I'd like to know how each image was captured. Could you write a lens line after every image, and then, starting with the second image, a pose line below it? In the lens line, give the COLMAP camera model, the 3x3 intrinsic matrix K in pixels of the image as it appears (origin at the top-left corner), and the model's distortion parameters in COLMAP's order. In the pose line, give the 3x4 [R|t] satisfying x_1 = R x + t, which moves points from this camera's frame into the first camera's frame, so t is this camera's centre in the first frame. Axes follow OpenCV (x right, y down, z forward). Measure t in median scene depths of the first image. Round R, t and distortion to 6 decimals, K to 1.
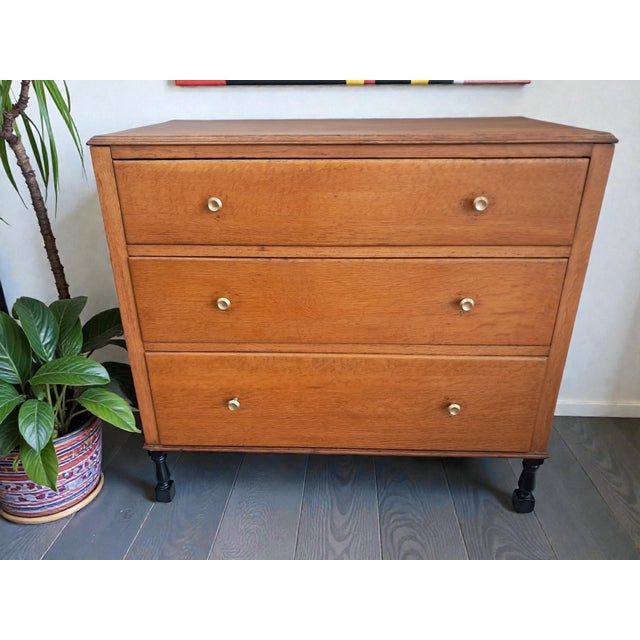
lens RADIAL K [[510.3, 0, 320.1], [0, 510.3, 324.5], [0, 0, 1]] dist [0.043882, -0.104306]
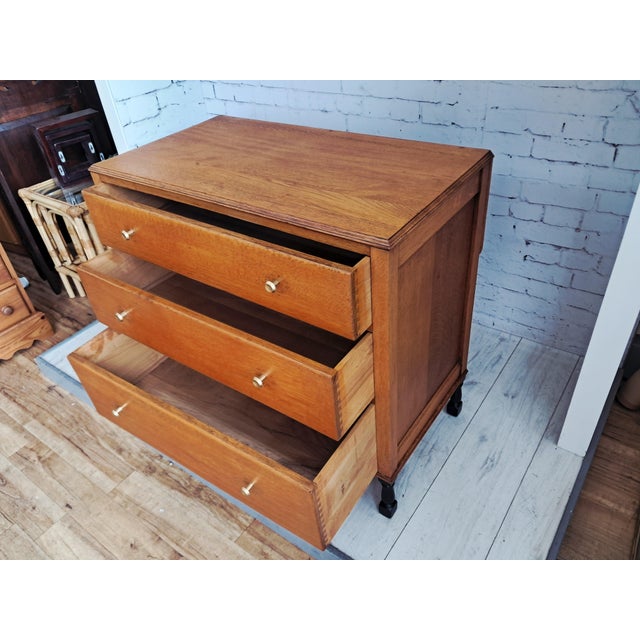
lens RADIAL K [[510.3, 0, 320.2], [0, 510.3, 324.8], [0, 0, 1]] dist [0.043882, -0.104306]
pose [[0.827871, 0.289738, -0.480293, 0.861924], [-0.165384, 0.944281, 0.284571, -0.414729], [0.535983, -0.156155, 0.829661, 0.040353]]
